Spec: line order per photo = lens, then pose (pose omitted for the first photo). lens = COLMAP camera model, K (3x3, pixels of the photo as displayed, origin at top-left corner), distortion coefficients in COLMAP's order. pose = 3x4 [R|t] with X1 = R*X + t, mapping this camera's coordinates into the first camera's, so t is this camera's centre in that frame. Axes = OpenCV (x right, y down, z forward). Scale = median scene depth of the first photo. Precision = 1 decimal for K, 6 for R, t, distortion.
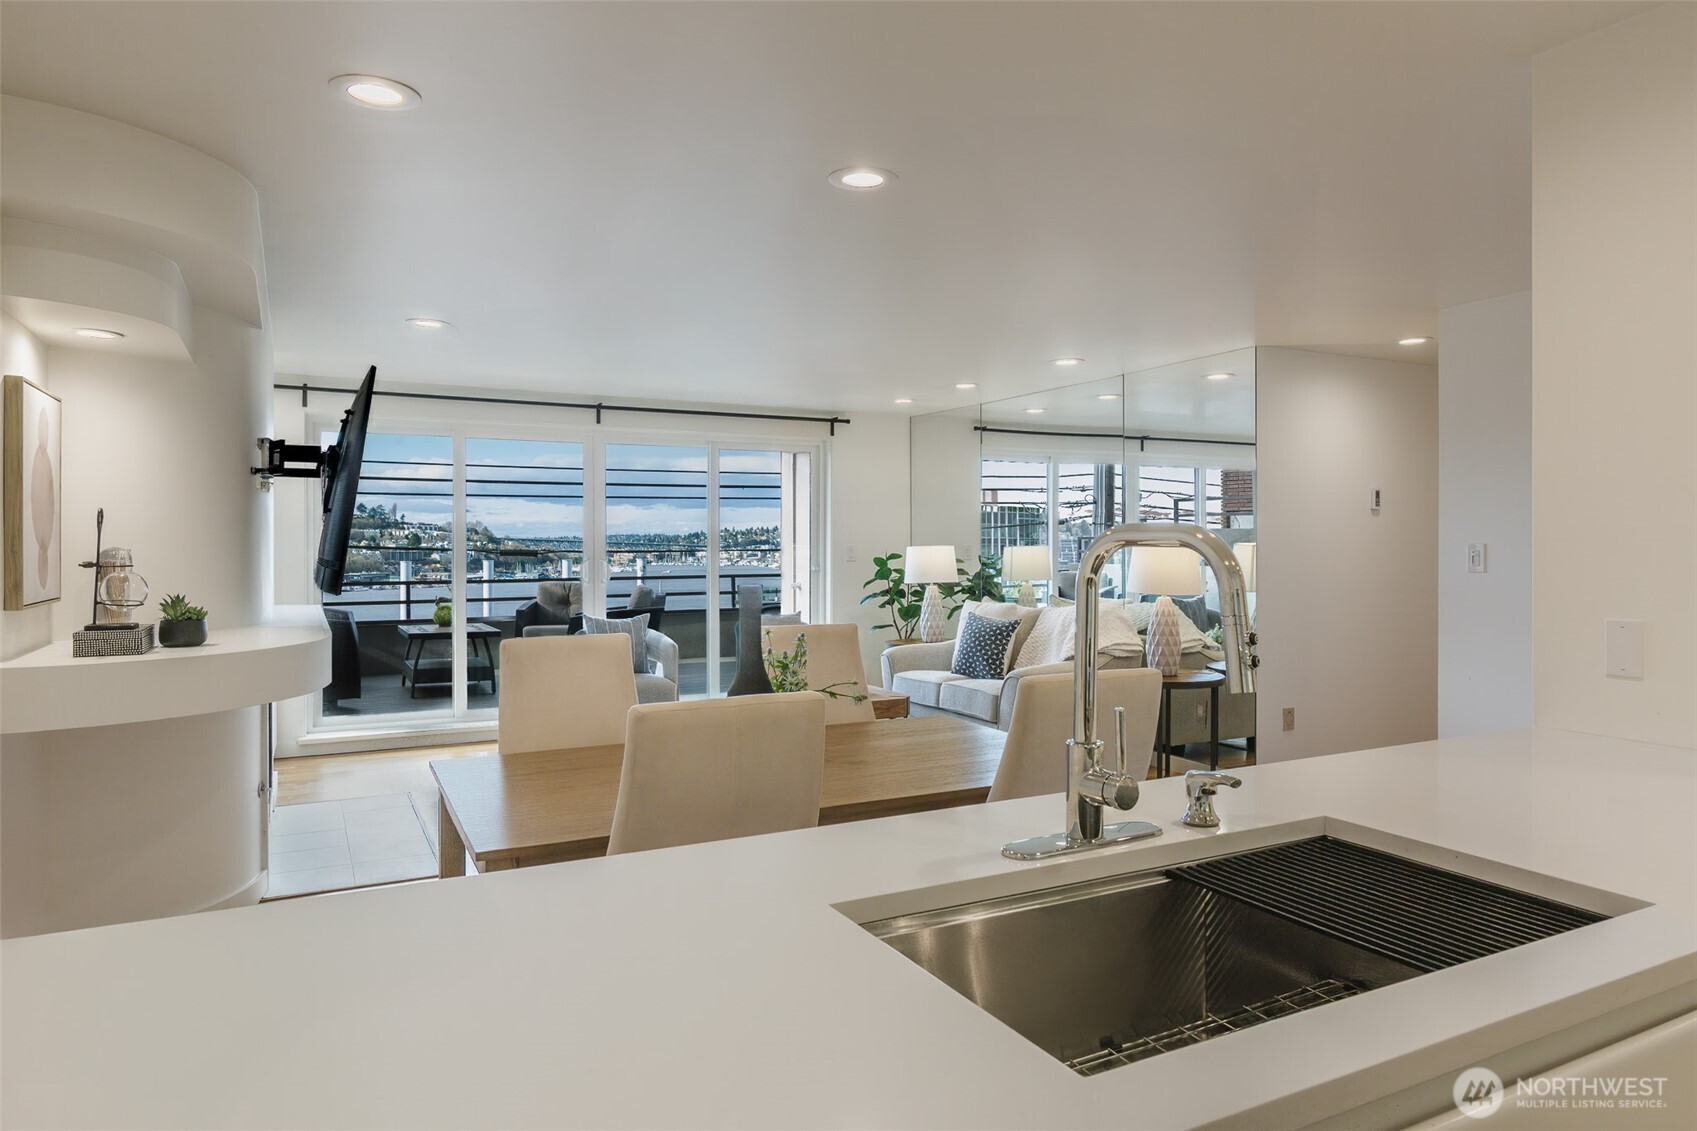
lens RADIAL K [[1080.5, 0, 848.5], [0, 1080.5, 565.5], [0, 0, 1]] dist [-0.006230, -0.001828]
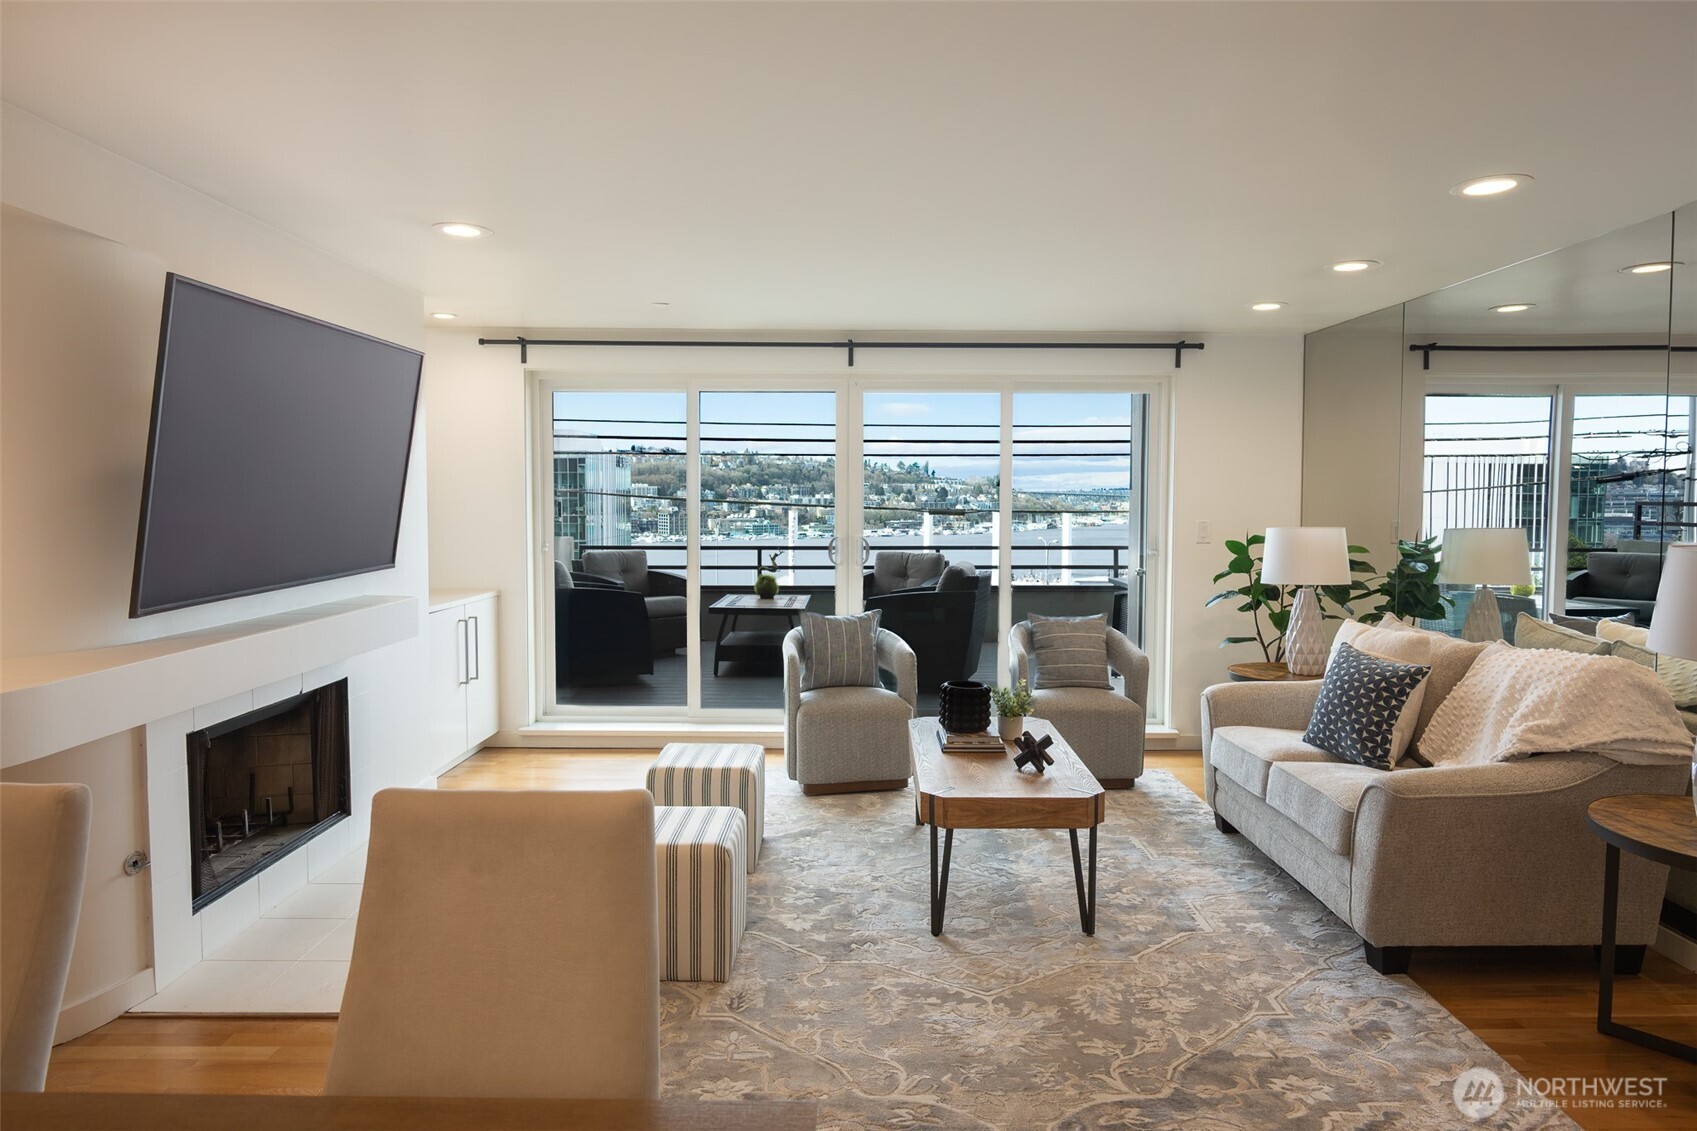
lens RADIAL K [[1001.5, 0, 848.5], [0, 1001.5, 565.5], [0, 0, 1]] dist [-0.011858, -0.000001]
pose [[0.888161, 0.035349, -0.458170, 0.103508], [-0.013090, 0.998579, 0.051668, -0.021752], [0.459345, -0.039892, 0.887362, 0.323098]]
